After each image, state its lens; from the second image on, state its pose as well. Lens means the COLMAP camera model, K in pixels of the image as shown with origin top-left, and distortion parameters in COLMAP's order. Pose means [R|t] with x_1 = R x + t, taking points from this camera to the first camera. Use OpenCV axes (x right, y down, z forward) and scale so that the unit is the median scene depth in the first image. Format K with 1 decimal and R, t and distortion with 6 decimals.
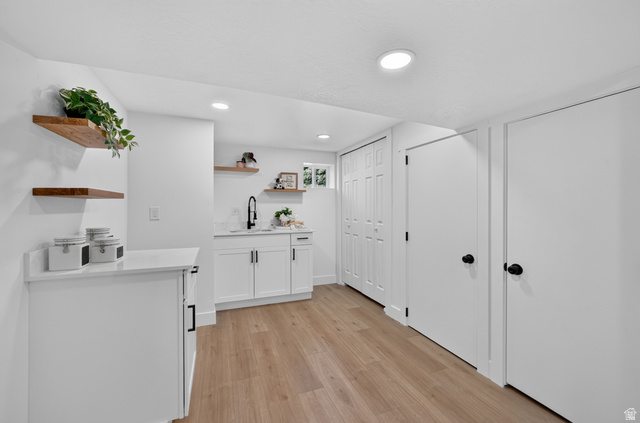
lens RADIAL K [[258.3, 0, 313.8], [0, 258.3, 211.0], [0, 0, 1]] dist [-0.009369, 0.001180]
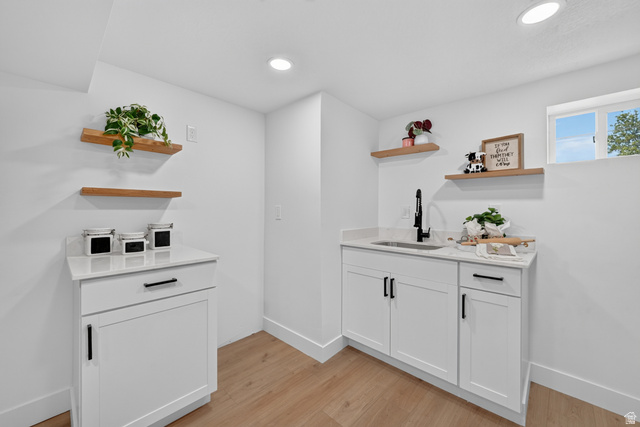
lens RADIAL K [[253.7, 0, 321.1], [0, 253.7, 210.7], [0, 0, 1]] dist [-0.006732, 0.001568]
pose [[0.422058, 0.008643, -0.906528, 0.243444], [-0.019636, 0.999807, 0.000390, -0.002019], [0.906356, 0.017636, 0.422146, 0.601226]]
